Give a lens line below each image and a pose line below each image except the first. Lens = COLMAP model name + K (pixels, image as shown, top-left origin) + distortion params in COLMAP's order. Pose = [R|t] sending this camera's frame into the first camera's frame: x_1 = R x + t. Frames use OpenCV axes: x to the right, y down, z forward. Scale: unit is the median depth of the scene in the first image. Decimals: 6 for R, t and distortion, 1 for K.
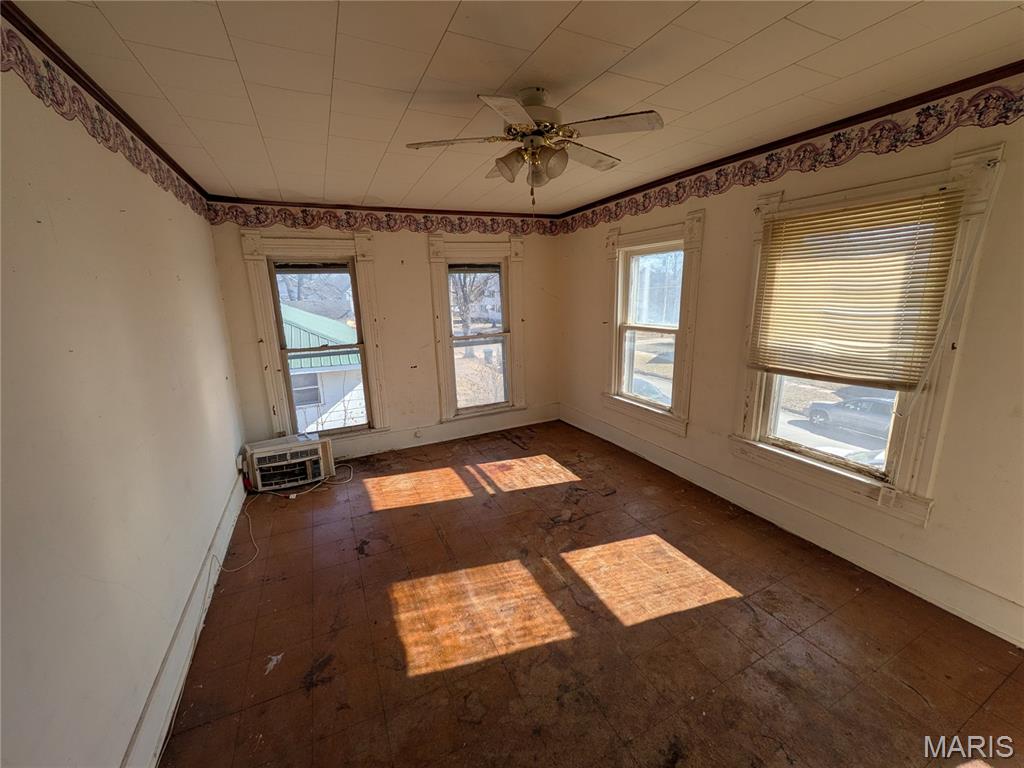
lens RADIAL K [[406.6, 0, 511.3], [0, 406.6, 383.1], [0, 0, 1]] dist [-0.000524, -0.000325]
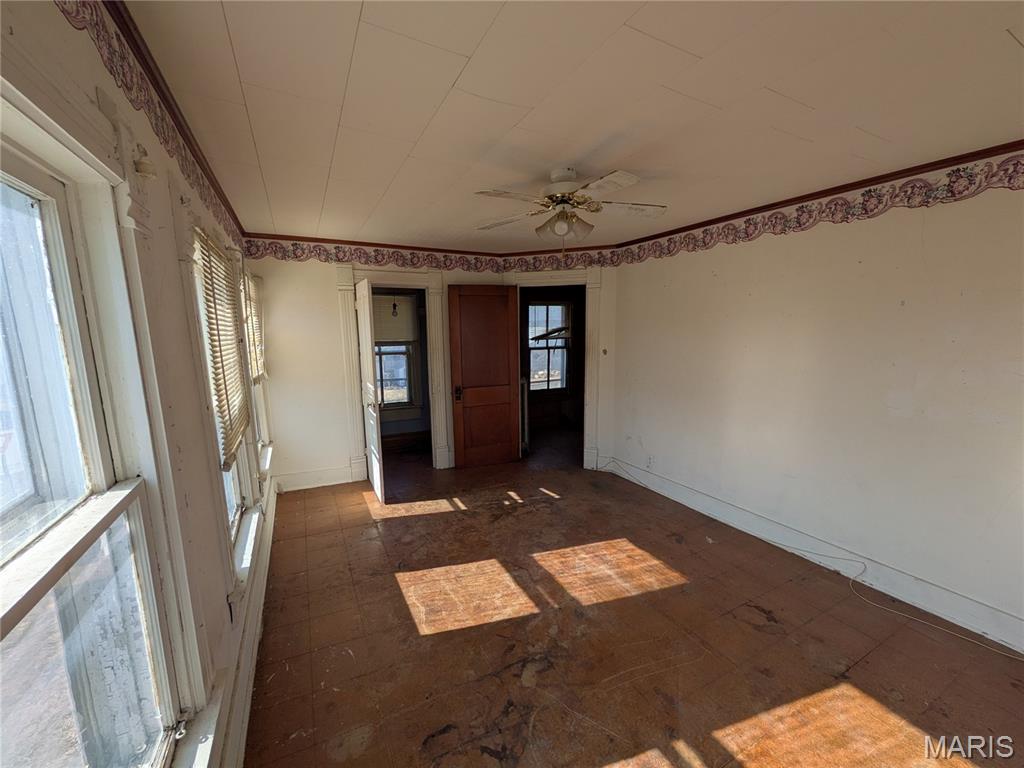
lens RADIAL K [[406.6, 0, 511.3], [0, 406.6, 383.1], [0, 0, 1]] dist [-0.000524, -0.000325]
pose [[-0.998762, 0.037890, -0.032244, 0.212644], [0.023960, 0.934283, 0.355725, -0.429183], [0.043603, 0.354512, -0.934034, 1.828721]]
